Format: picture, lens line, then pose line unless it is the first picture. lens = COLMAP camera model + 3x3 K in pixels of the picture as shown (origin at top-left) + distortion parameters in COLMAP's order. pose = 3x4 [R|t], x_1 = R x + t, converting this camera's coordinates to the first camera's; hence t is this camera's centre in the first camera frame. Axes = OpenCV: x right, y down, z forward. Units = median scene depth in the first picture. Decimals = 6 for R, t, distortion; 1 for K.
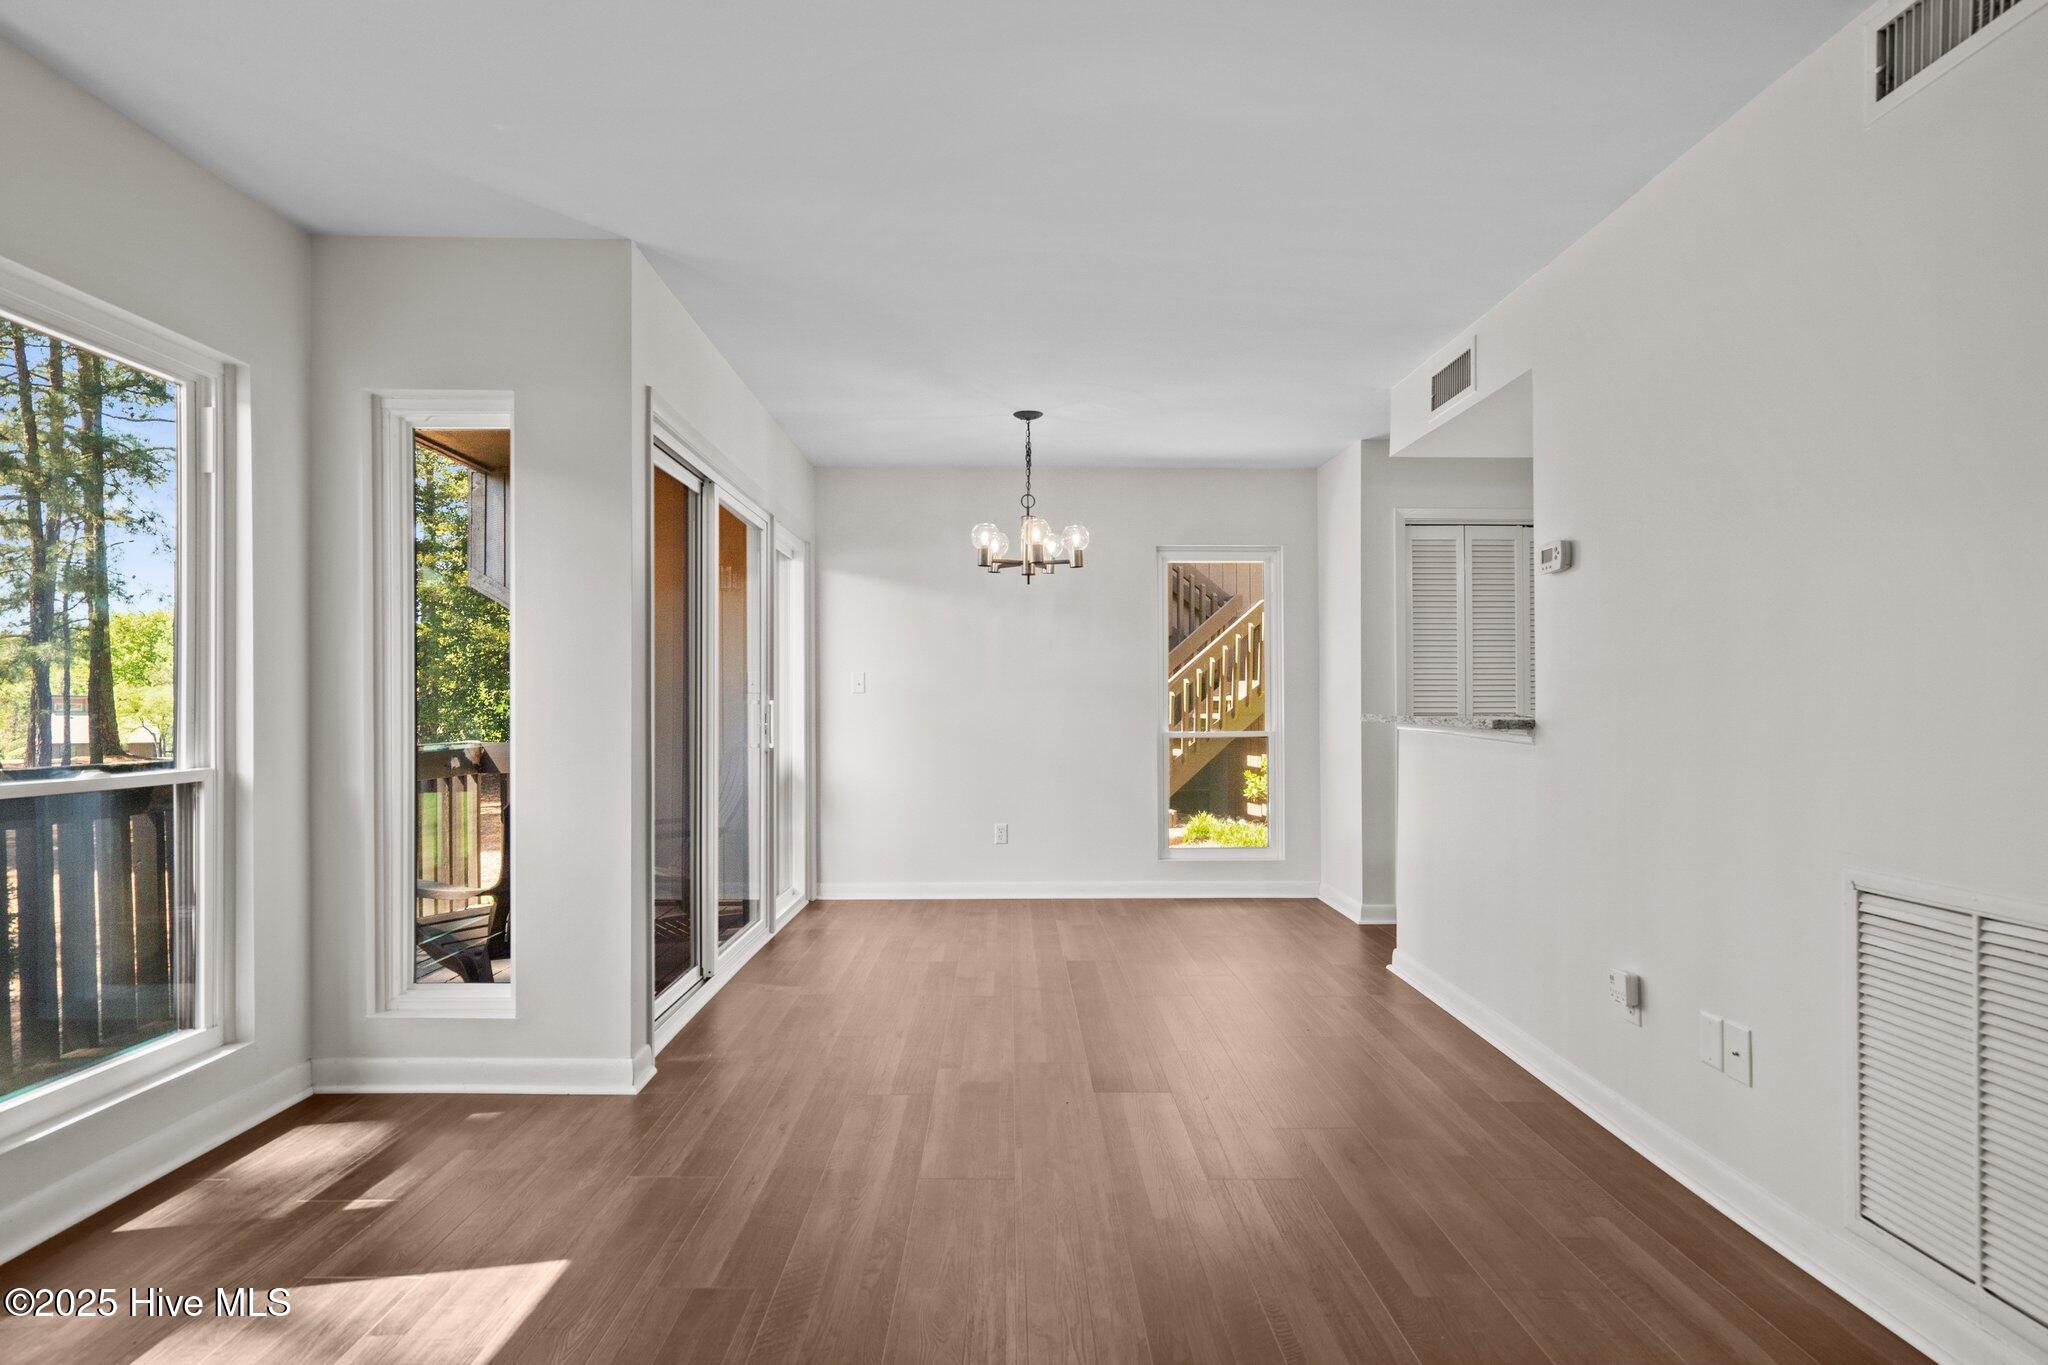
lens RADIAL K [[1072.3, 0, 1019.2], [0, 1072.3, 706.9], [0, 0, 1]] dist [-0.001599, 0.000856]
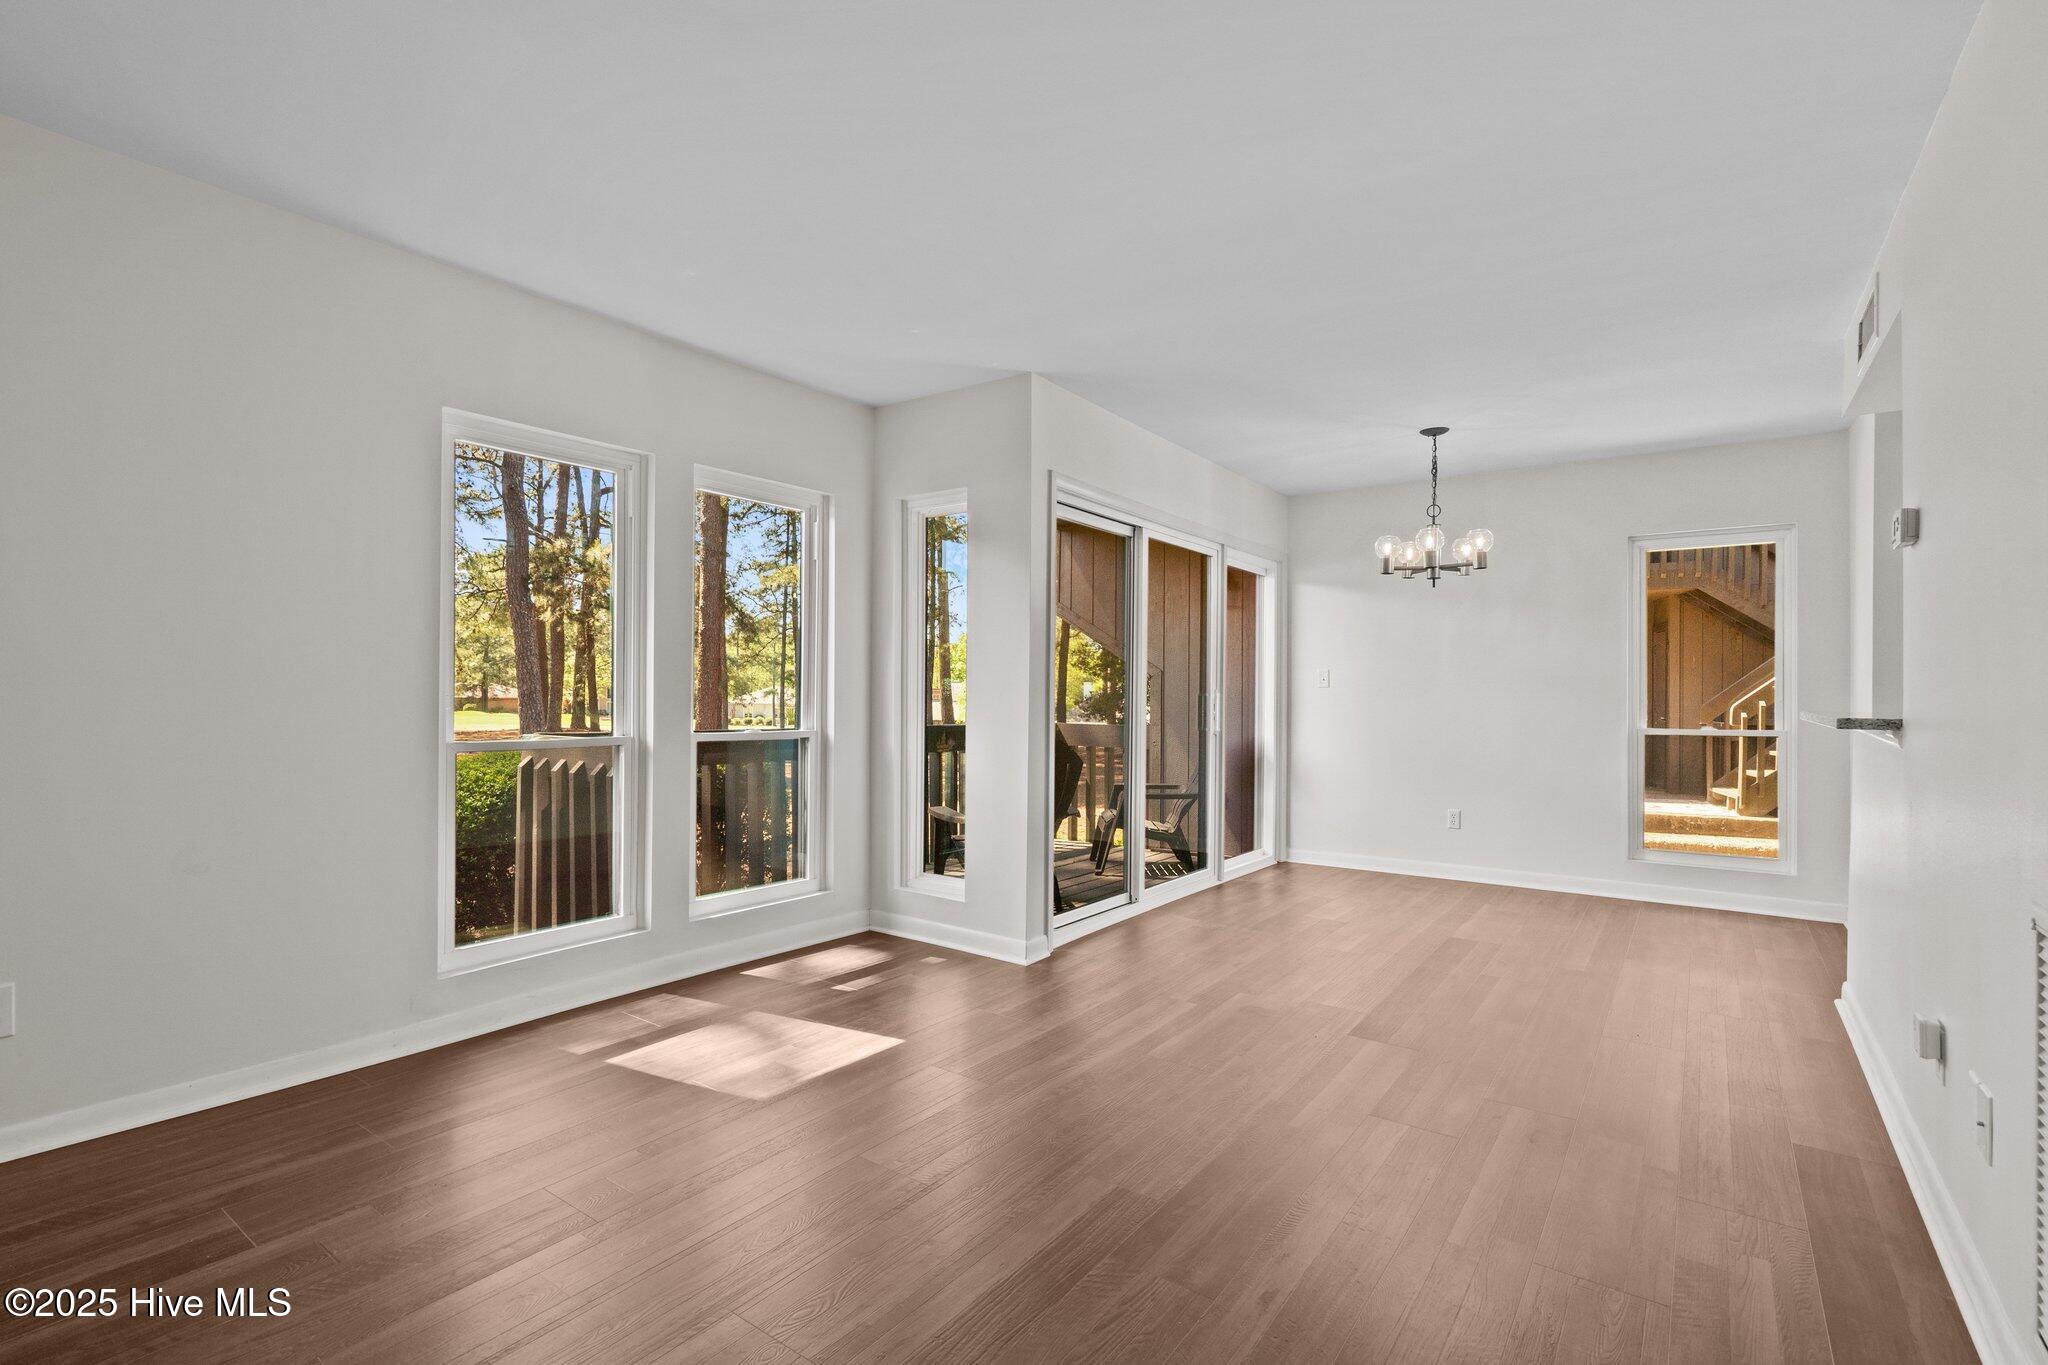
lens RADIAL K [[938.1, 0, 1017.6], [0, 938.1, 705.1], [0, 0, 1]] dist [-0.010353, 0.000310]
pose [[0.798383, 0.012007, -0.602030, 0.370583], [-0.008463, 0.999926, 0.008720, -0.000042], [0.602090, -0.001867, 0.798426, -0.013104]]
